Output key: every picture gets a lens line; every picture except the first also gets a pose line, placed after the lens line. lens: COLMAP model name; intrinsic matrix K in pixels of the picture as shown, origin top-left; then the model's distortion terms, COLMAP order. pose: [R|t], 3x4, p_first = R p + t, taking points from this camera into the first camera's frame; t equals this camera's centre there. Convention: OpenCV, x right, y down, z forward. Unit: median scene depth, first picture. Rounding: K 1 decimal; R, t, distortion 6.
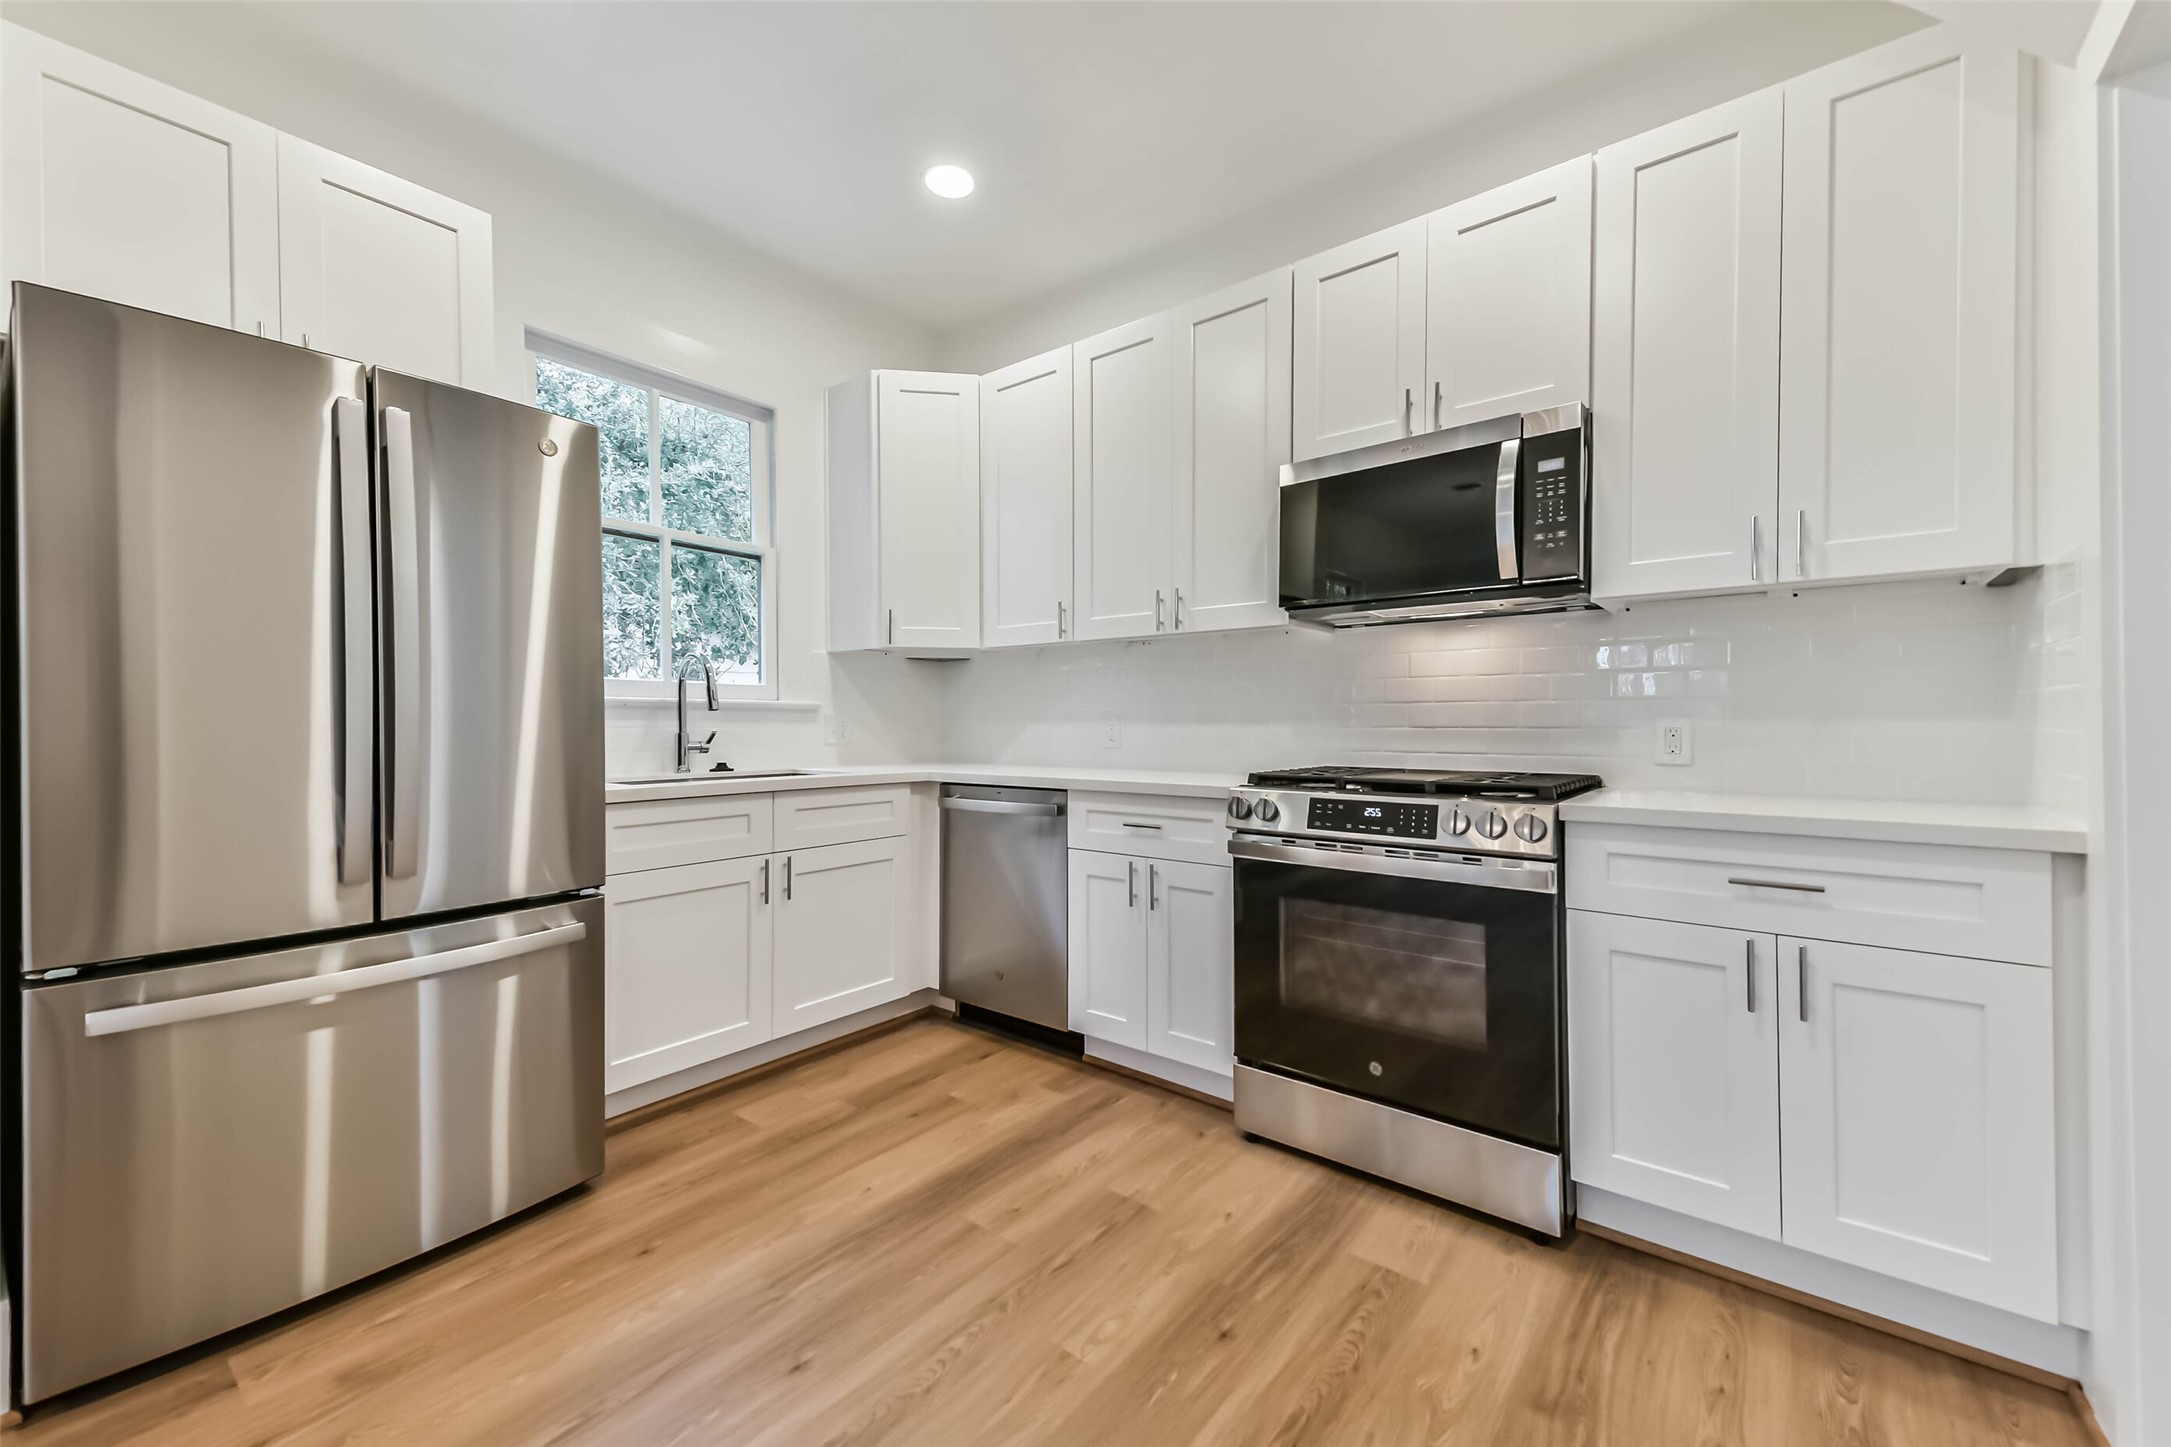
lens RADIAL K [[859.4, 0, 1082.7], [0, 859.4, 719.6], [0, 0, 1]] dist [0.013578, -0.004393]
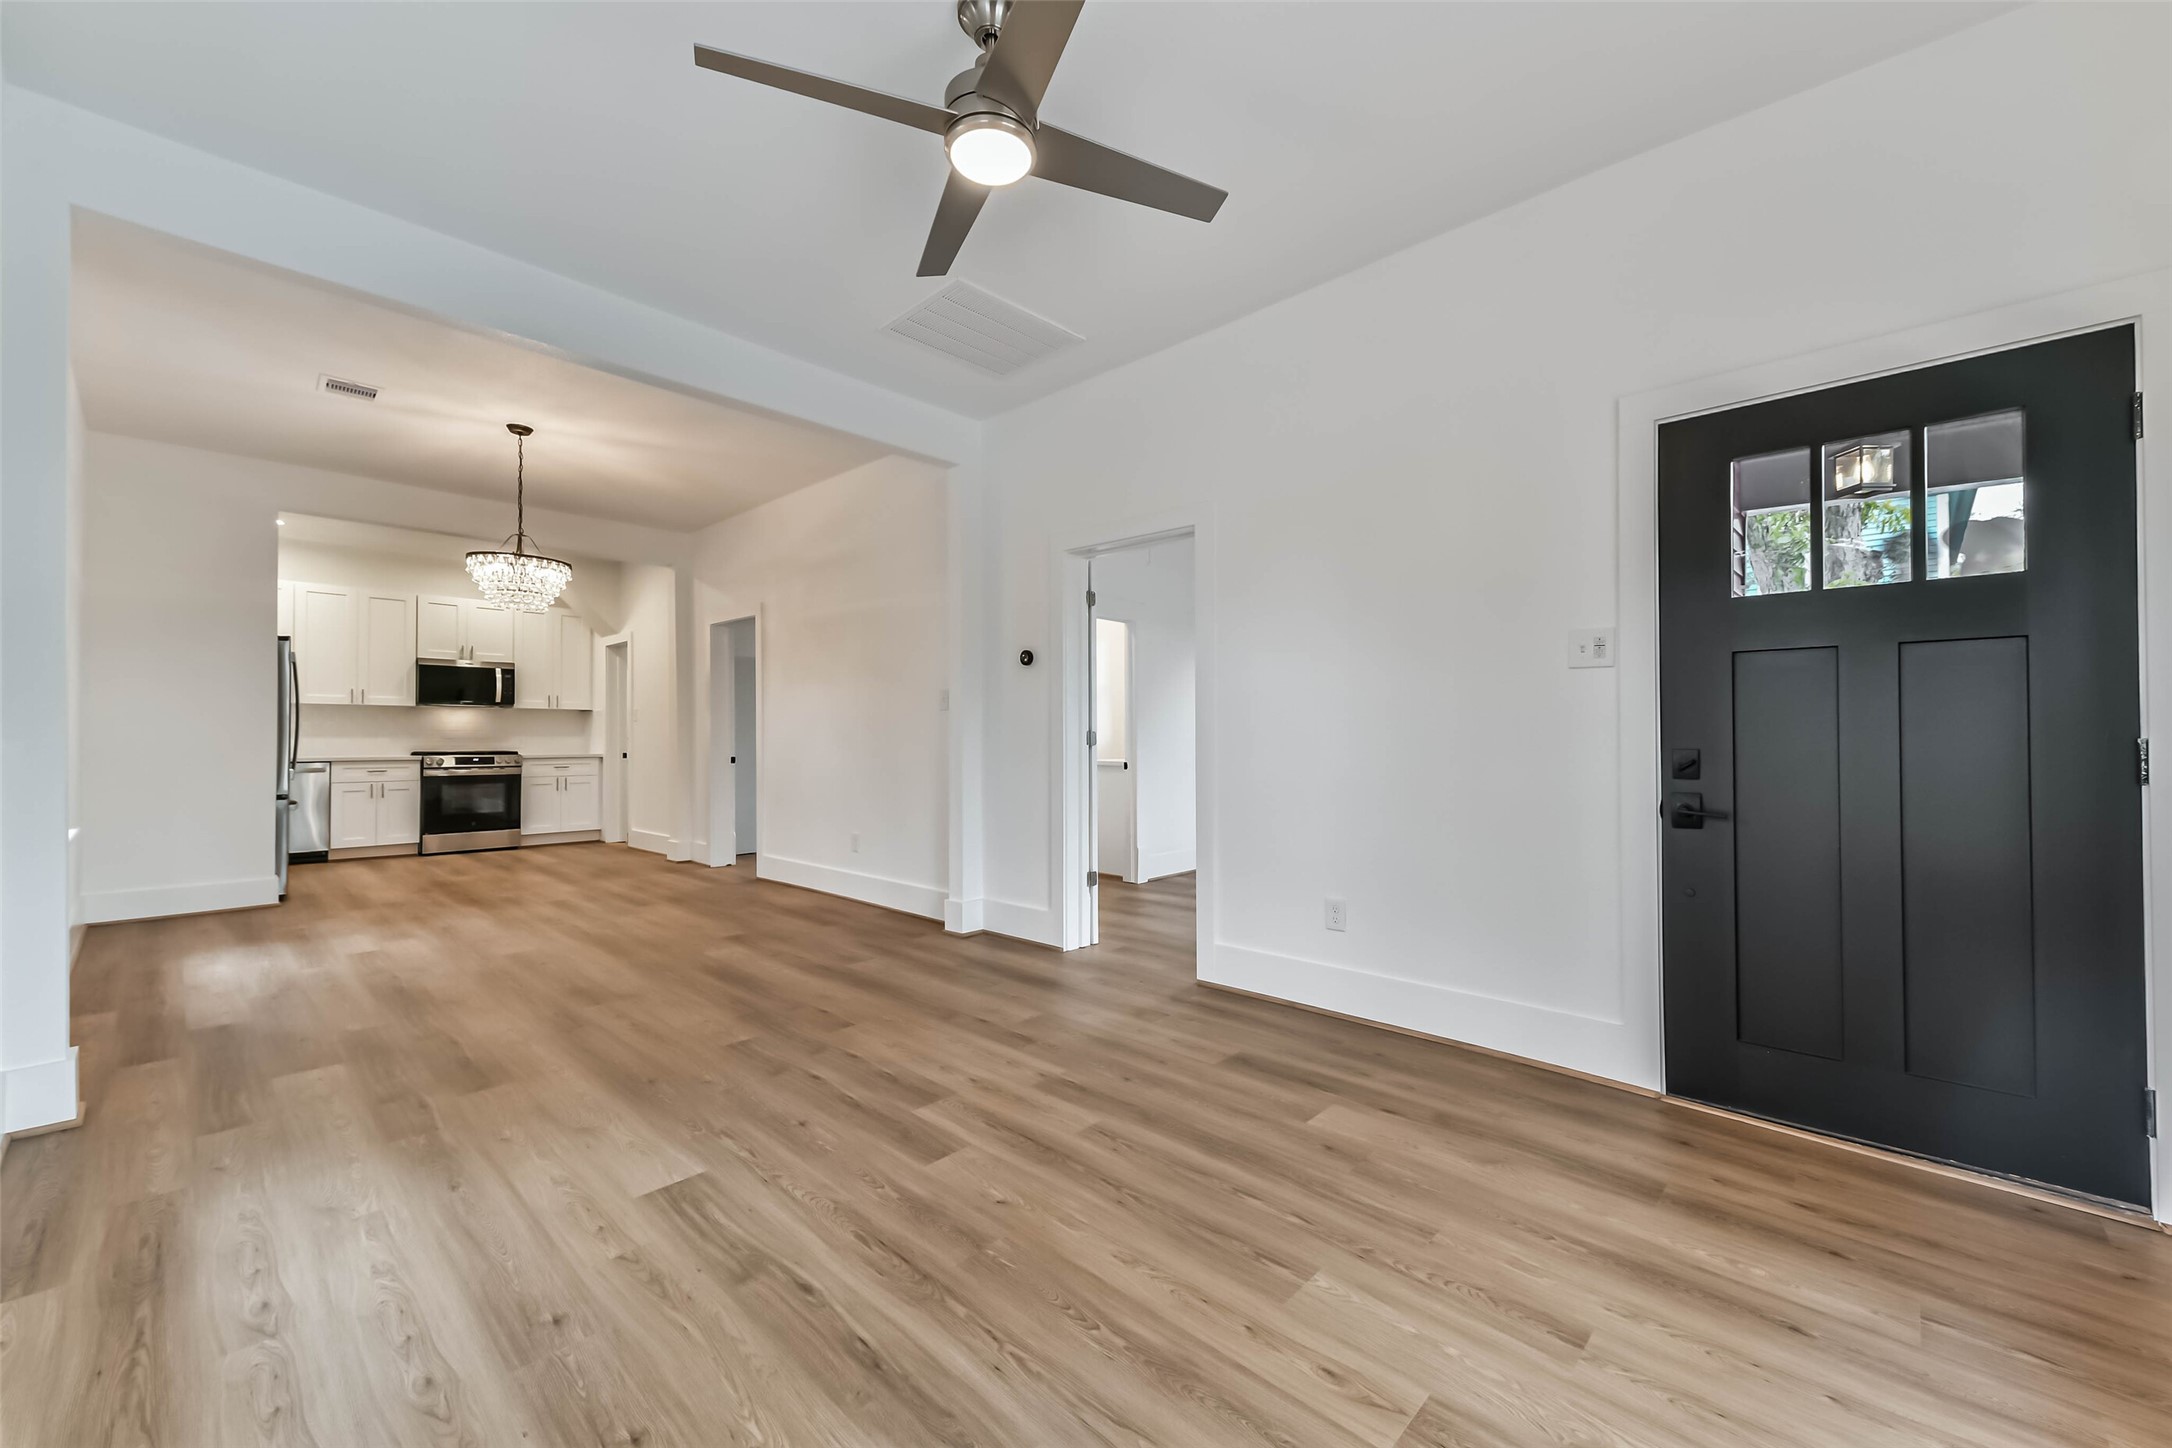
lens RADIAL K [[859.8, 0, 1093.6], [0, 859.8, 705.9], [0, 0, 1]] dist [0.013578, -0.004393]
pose [[0.064806, 0.044517, 0.996904, -3.493154], [-0.003238, 0.999009, -0.044401, 0.027143], [-0.997893, -0.000351, 0.064886, -2.140686]]
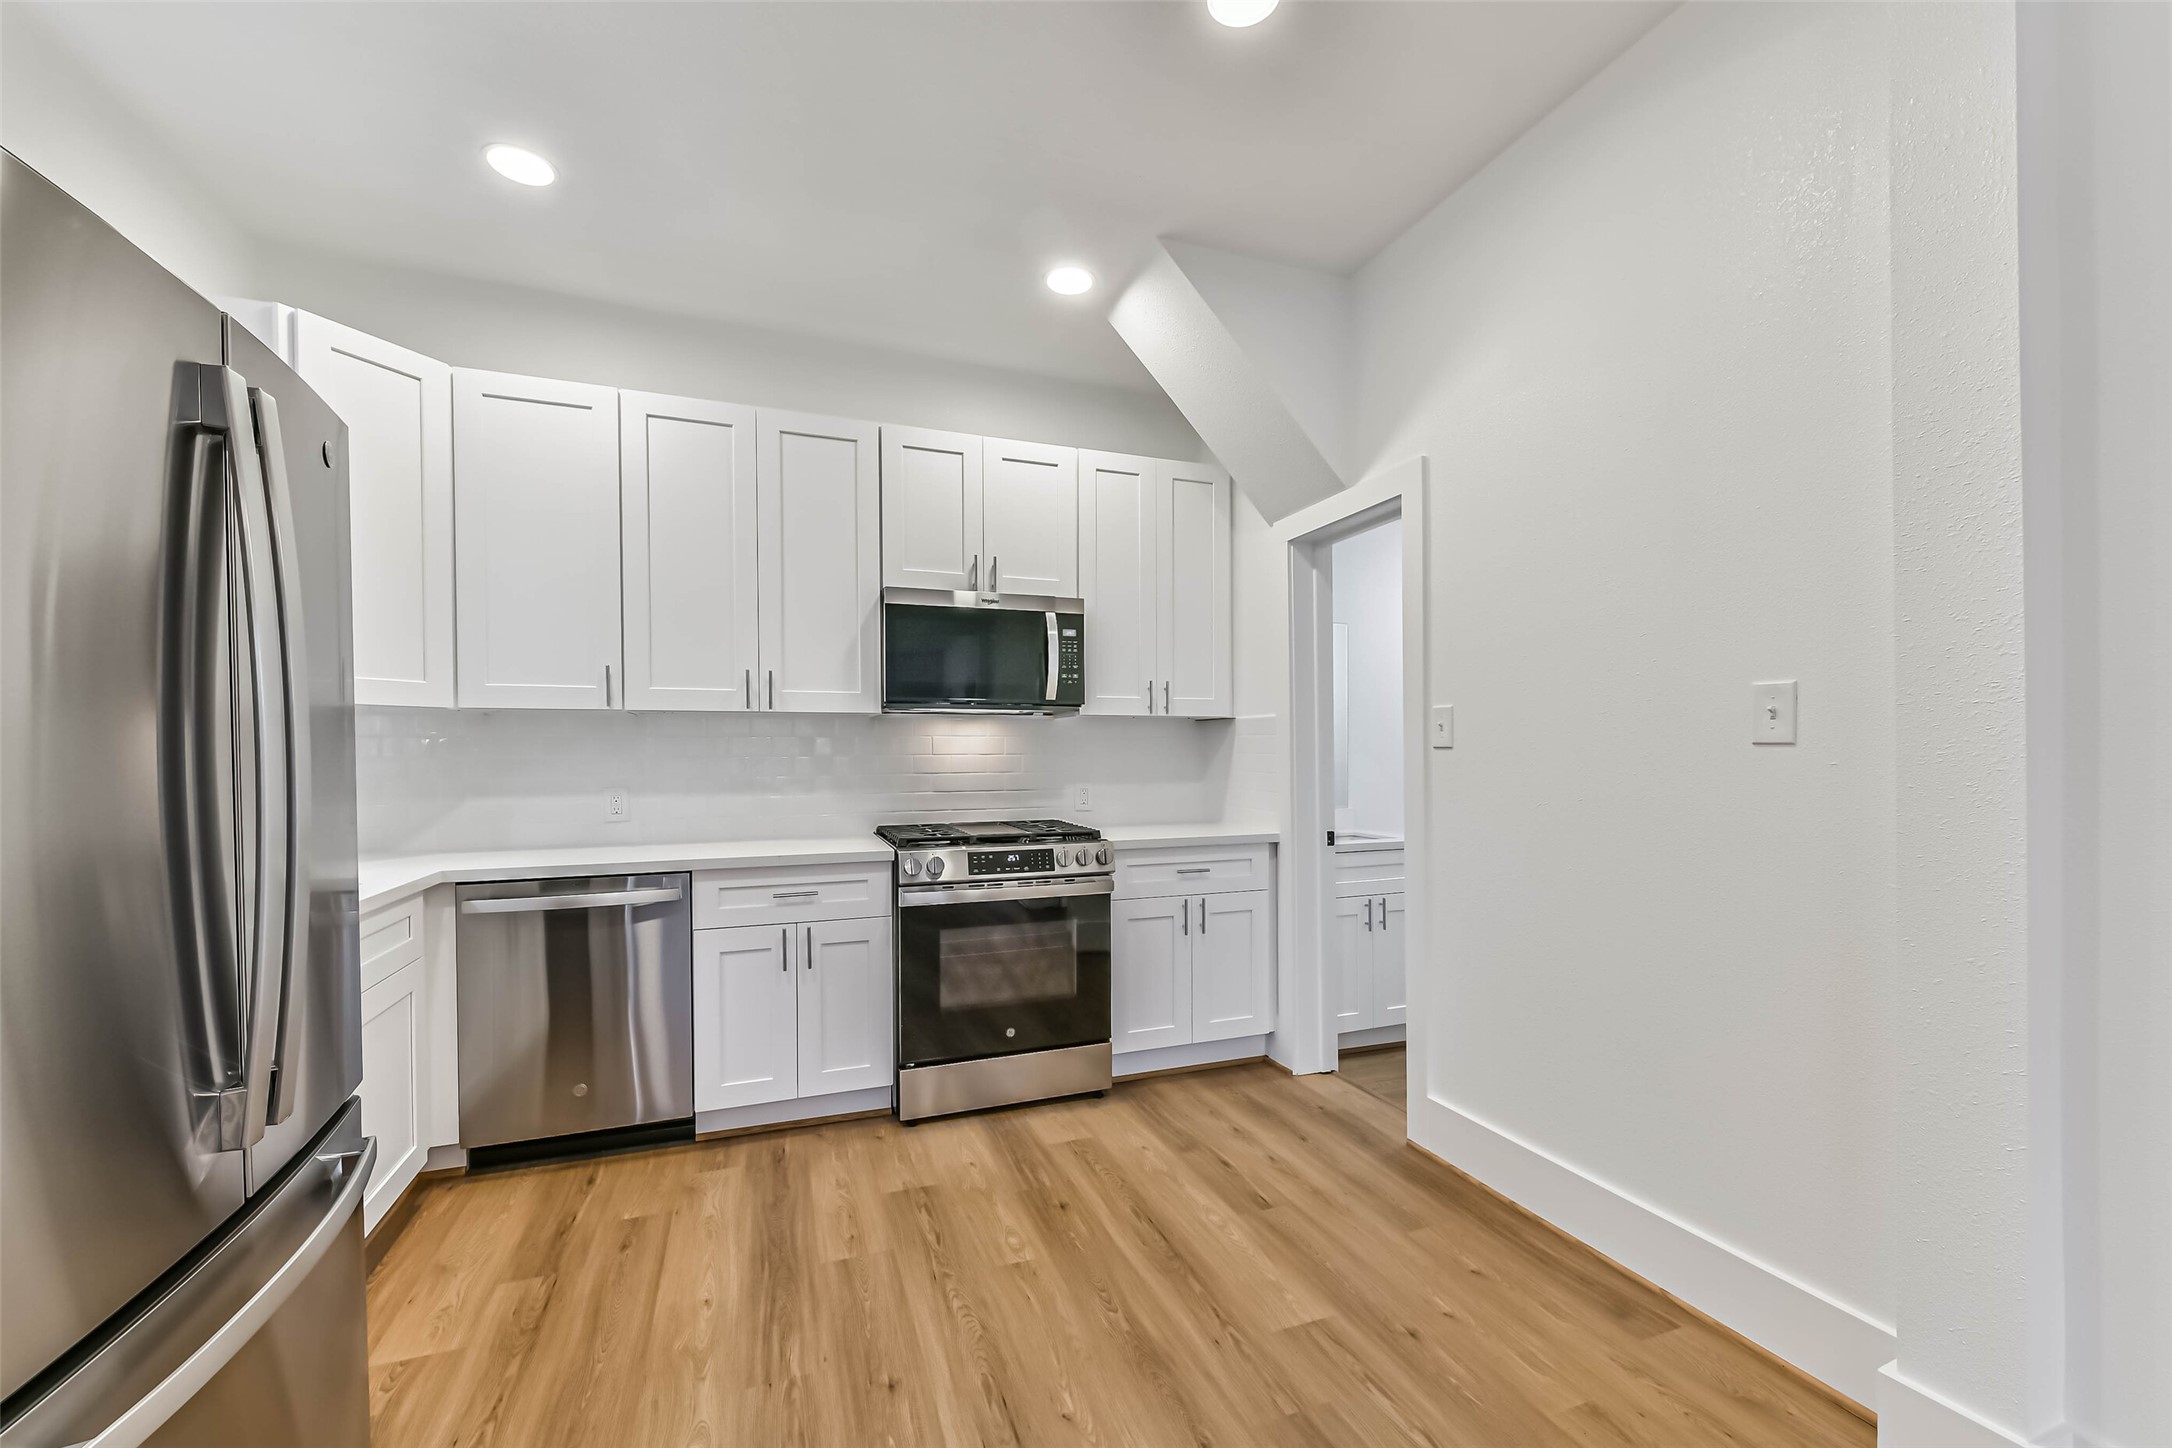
lens RADIAL K [[859.8, 0, 1102.1], [0, 859.8, 763.8], [0, 0, 1]] dist [0.013578, -0.004393]
pose [[0.501816, -0.014349, 0.864855, -0.838468], [-0.000571, 0.999857, 0.016920, -0.076412], [-0.864974, -0.008985, 0.501736, 0.131304]]
